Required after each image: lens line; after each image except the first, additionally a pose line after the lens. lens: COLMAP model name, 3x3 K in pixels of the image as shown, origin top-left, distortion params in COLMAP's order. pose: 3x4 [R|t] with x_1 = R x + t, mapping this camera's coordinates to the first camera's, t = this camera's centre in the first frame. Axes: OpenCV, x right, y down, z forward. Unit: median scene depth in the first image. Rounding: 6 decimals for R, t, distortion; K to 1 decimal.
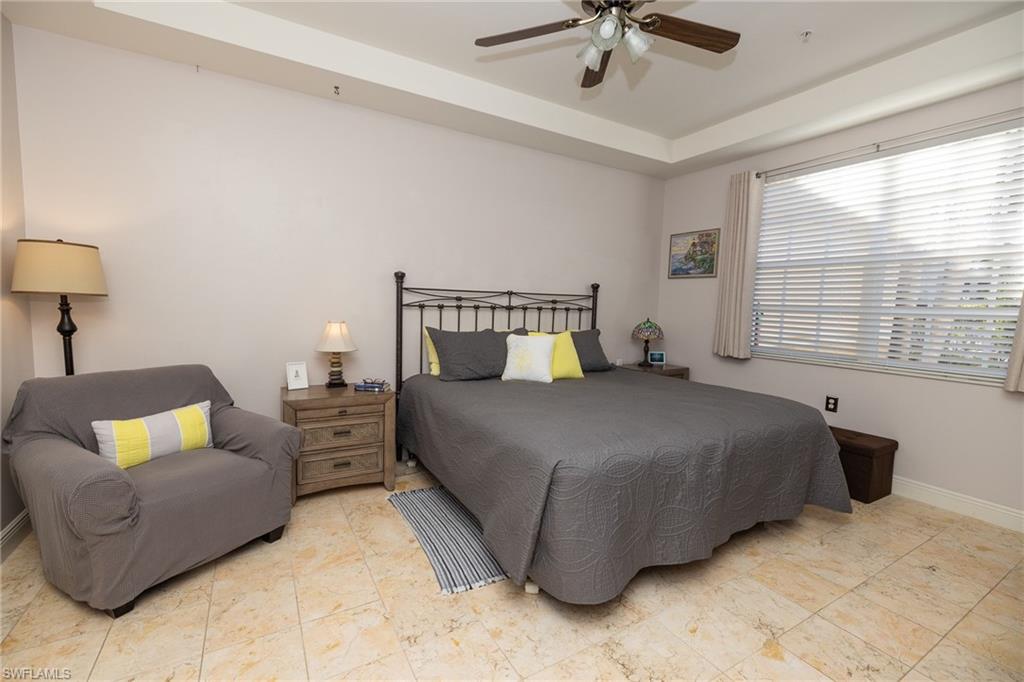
lens RADIAL K [[436.8, 0, 510.7], [0, 436.8, 337.4], [0, 0, 1]] dist [0.002212, 0.000378]
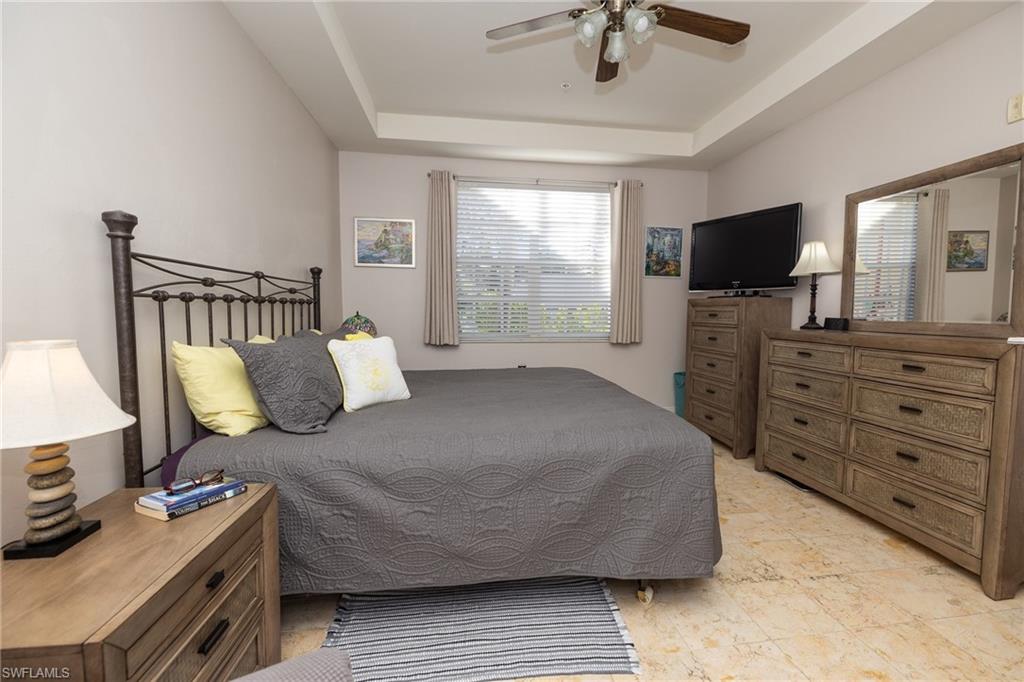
lens RADIAL K [[452.1, 0, 512.0], [0, 452.1, 341.0], [0, 0, 1]] dist [-0.000388, -0.000088]
pose [[0.373707, -0.092064, 0.922966, -0.469775], [0.076944, 0.994709, 0.068066, -0.027756], [-0.924350, 0.045580, 0.378814, 0.458710]]
